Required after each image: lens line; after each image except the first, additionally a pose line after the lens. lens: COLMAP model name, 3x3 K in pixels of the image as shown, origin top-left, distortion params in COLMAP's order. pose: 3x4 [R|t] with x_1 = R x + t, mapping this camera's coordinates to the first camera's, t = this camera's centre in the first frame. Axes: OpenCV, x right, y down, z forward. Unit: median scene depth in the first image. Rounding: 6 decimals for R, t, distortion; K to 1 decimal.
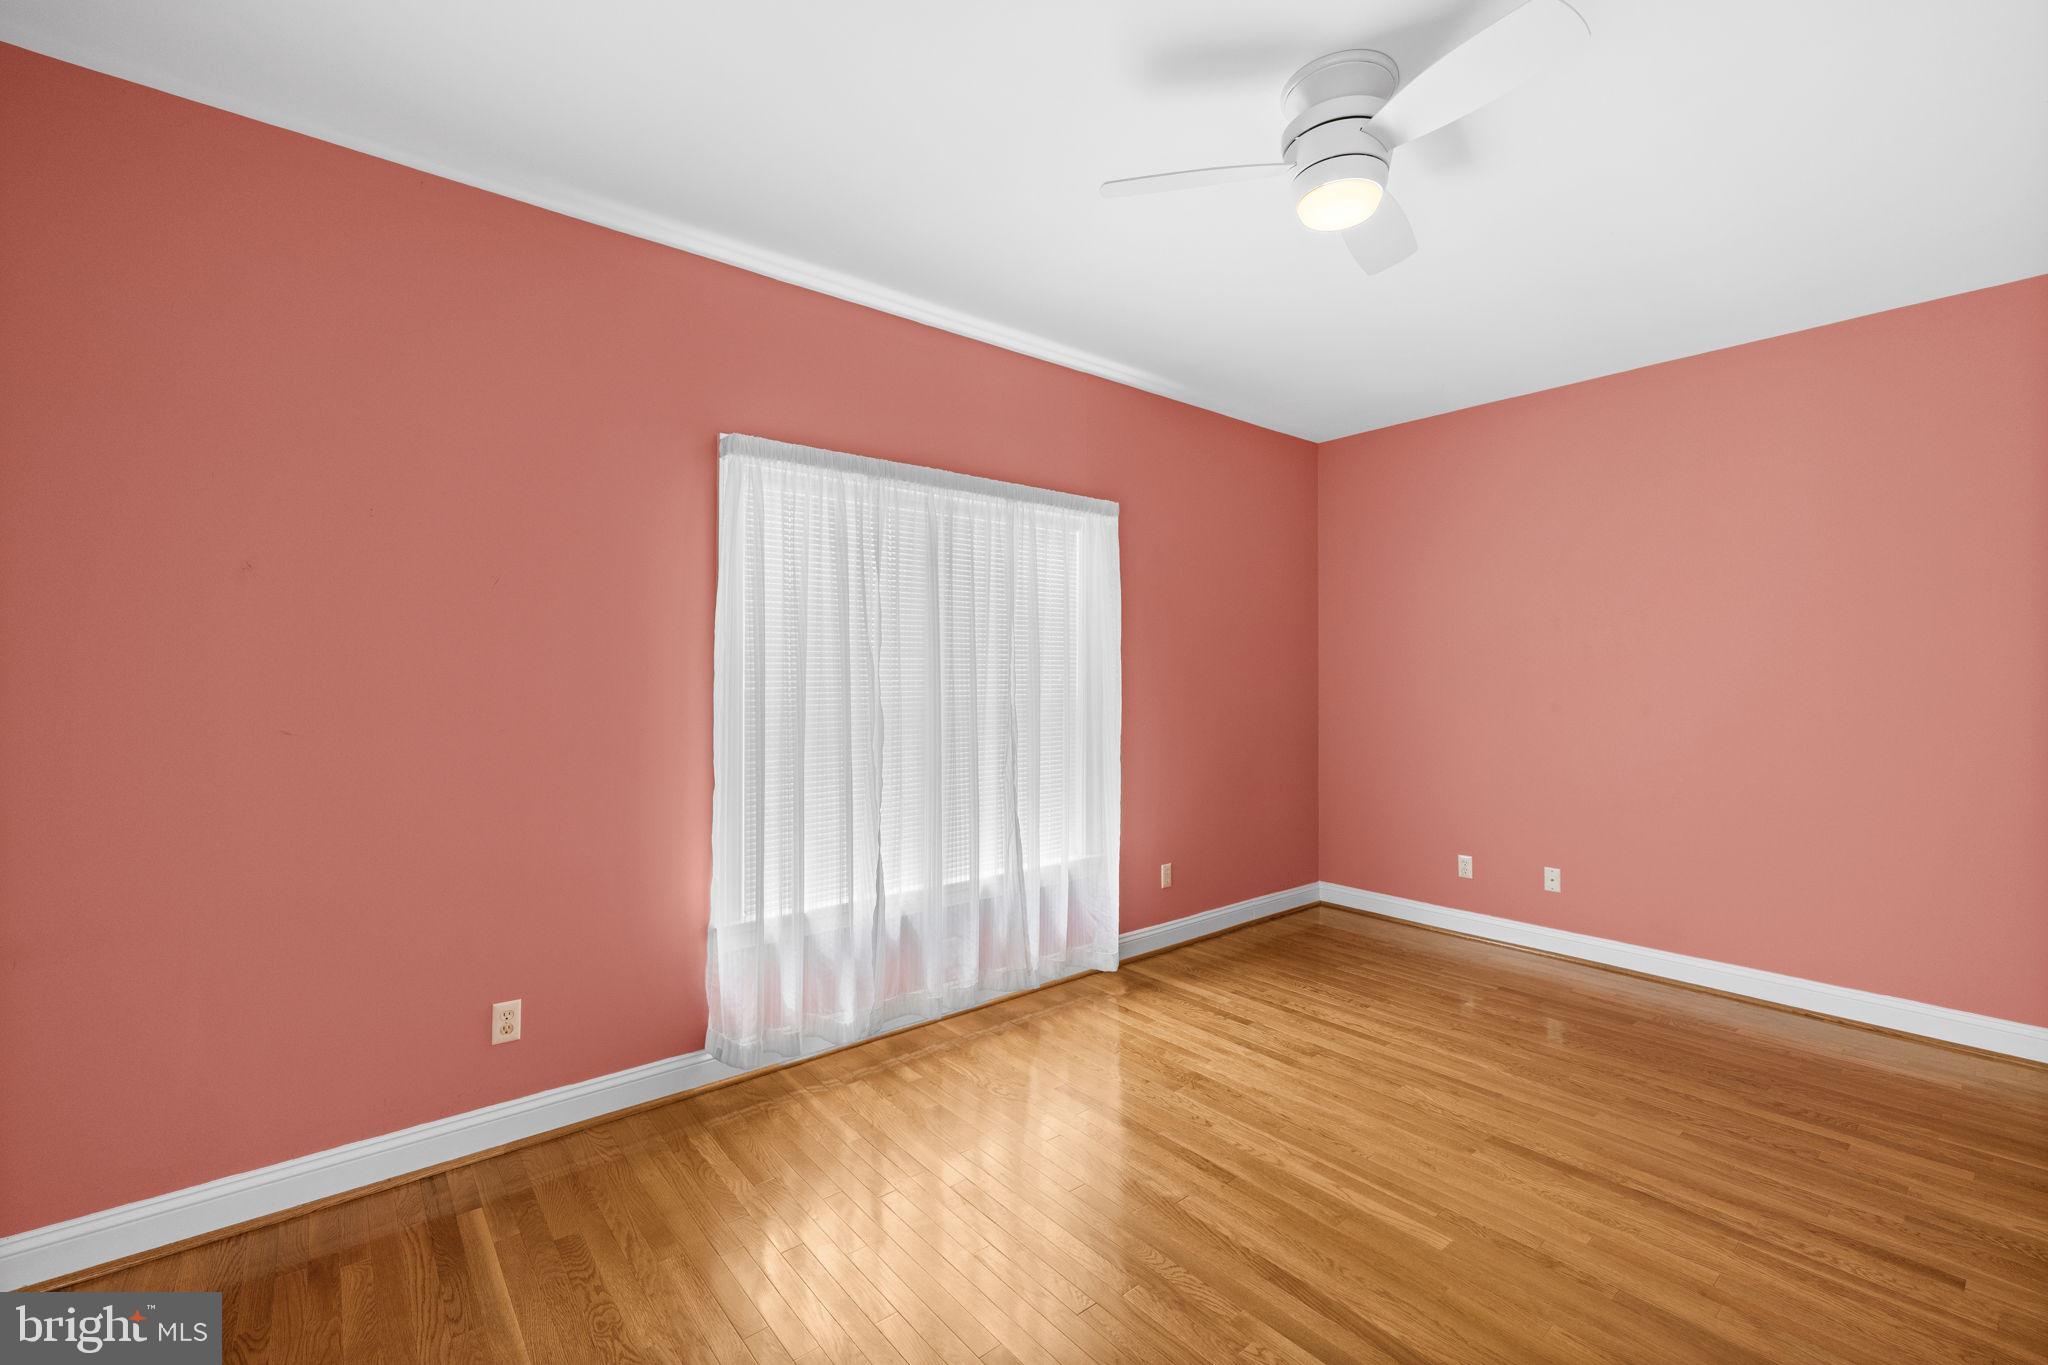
lens RADIAL K [[861.3, 0, 1013.5], [0, 861.3, 672.5], [0, 0, 1]] dist [0.000188, -0.000233]
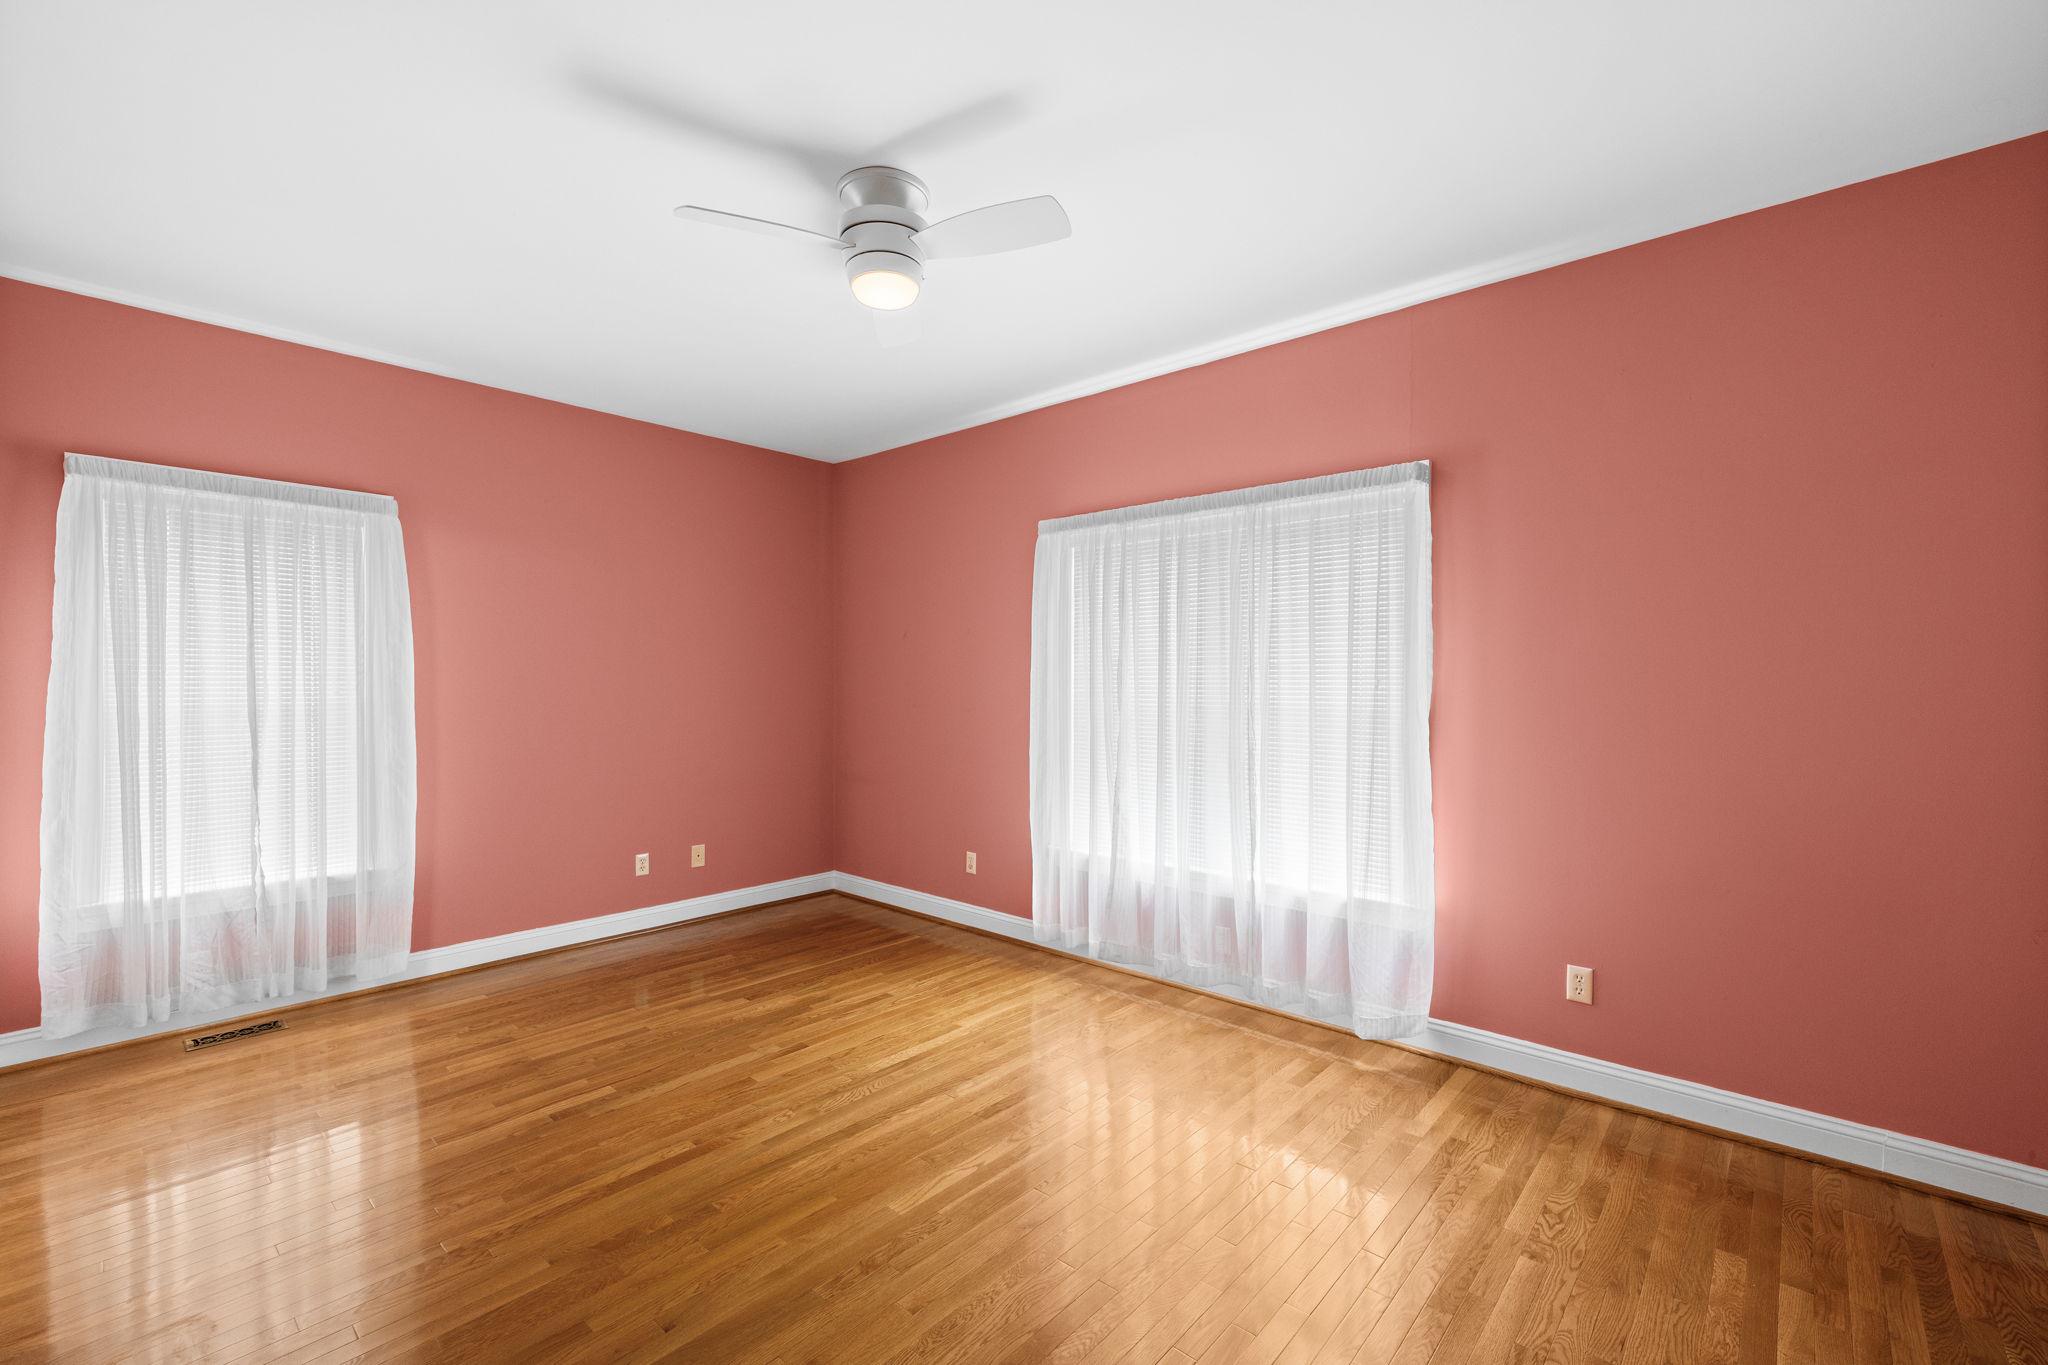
lens RADIAL K [[861.3, 0, 1013.5], [0, 861.3, 672.5], [0, 0, 1]] dist [0.000188, -0.000233]
pose [[0.152454, -0.010557, -0.988254, 1.041185], [0.003038, 0.999943, -0.010214, 0.003974], [0.988306, -0.001446, 0.152477, 0.642383]]
